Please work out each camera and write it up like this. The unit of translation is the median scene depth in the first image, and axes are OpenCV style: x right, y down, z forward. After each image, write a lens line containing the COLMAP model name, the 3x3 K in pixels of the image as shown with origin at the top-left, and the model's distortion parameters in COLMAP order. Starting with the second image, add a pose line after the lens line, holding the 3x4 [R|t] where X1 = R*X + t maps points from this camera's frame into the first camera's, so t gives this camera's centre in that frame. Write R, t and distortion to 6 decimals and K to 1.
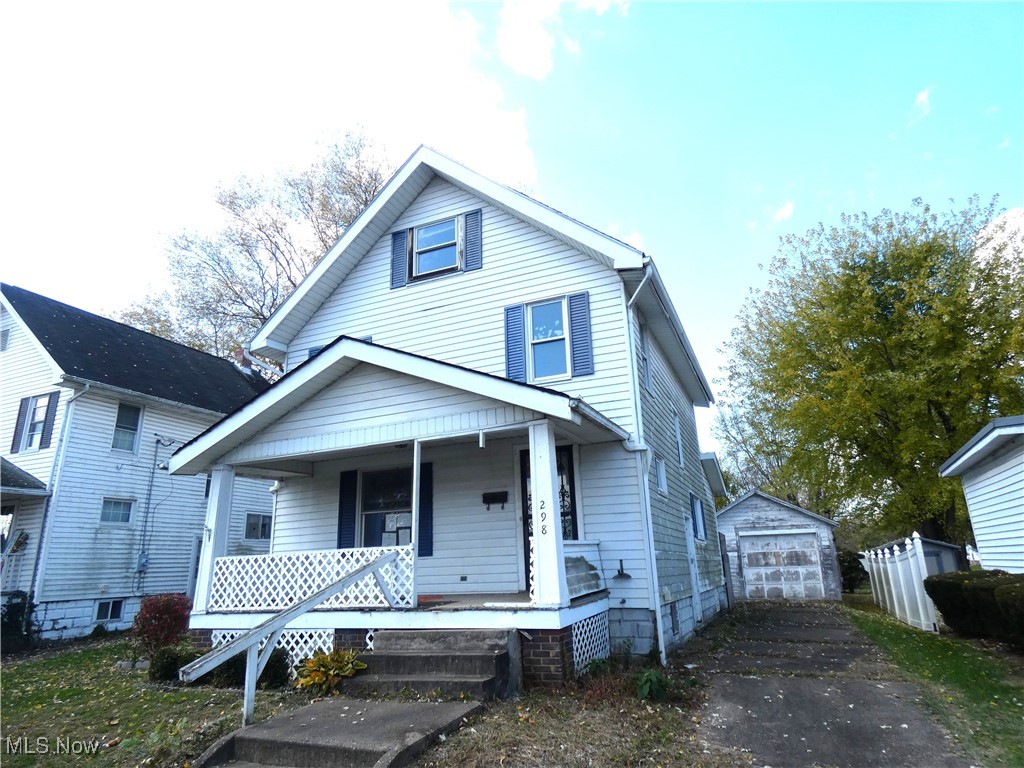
lens RADIAL K [[607.6, 0, 519.4], [0, 607.6, 386.2], [0, 0, 1]] dist [0.003291, 0.000946]
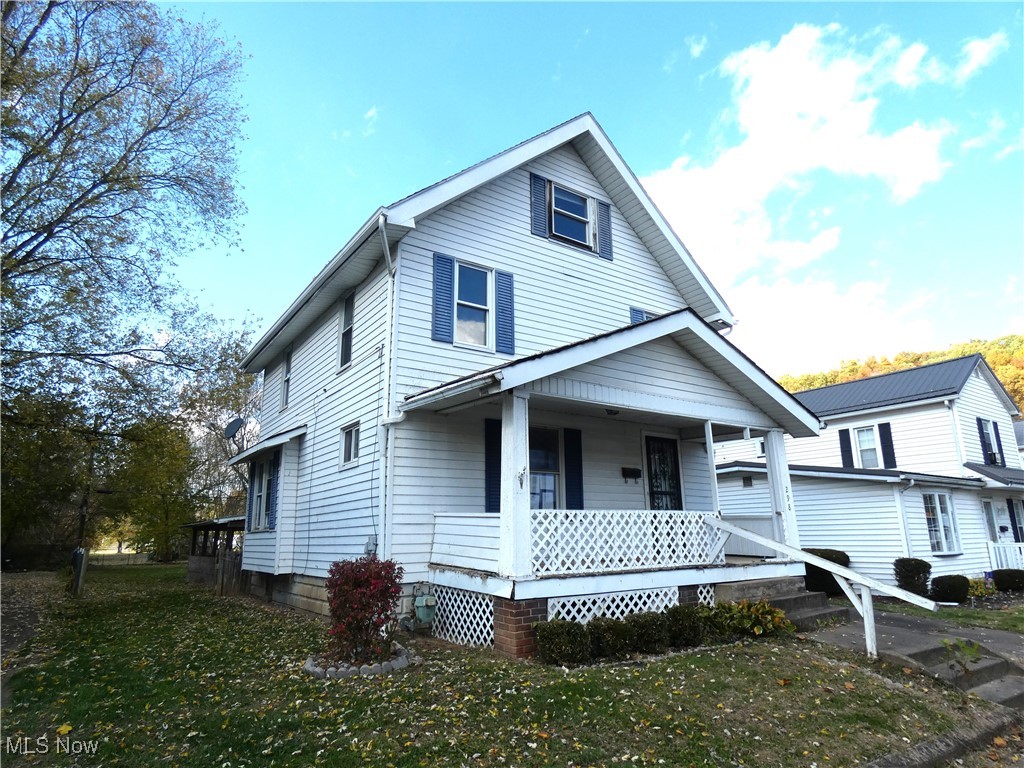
lens RADIAL K [[607.6, 0, 518.9], [0, 607.6, 385.8], [0, 0, 1]] dist [0.003291, 0.000946]
pose [[0.528158, 0.231853, 0.816880, -1.220998], [-0.248887, 0.962020, -0.112128, 0.226405], [-0.811852, -0.144089, 0.565804, 0.609529]]
